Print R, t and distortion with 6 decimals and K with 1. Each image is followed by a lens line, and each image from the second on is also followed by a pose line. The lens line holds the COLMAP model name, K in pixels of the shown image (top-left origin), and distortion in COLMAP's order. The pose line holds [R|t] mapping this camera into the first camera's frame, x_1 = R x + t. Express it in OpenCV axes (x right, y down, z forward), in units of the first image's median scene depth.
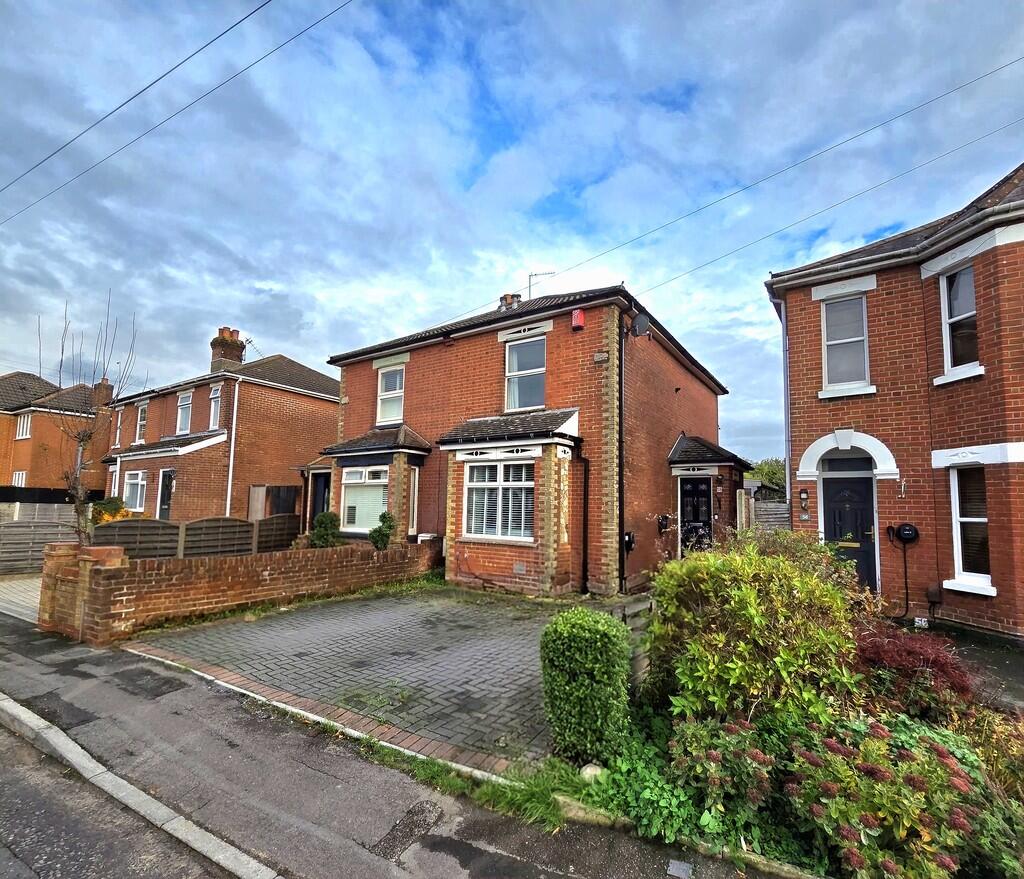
lens RADIAL K [[504.9, 0, 510.4], [0, 504.9, 468.1], [0, 0, 1]] dist [-0.000935, 0.000304]
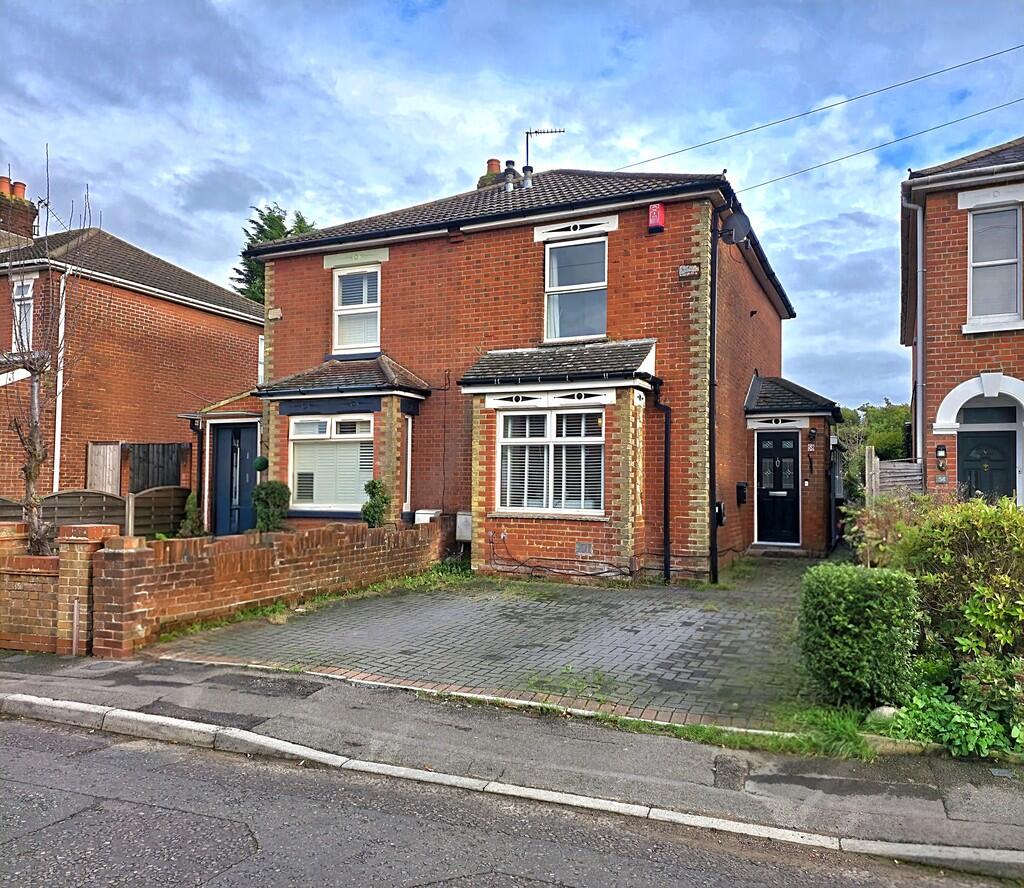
lens RADIAL K [[795.0, 0, 512.5], [0, 795.0, 472.5], [0, 0, 1]] dist [0.134628, -0.179857]
pose [[0.985007, -0.006288, 0.172398, -0.278325], [-0.005350, 0.997741, 0.066964, 0.000798], [-0.172430, -0.066882, 0.982748, -0.150120]]
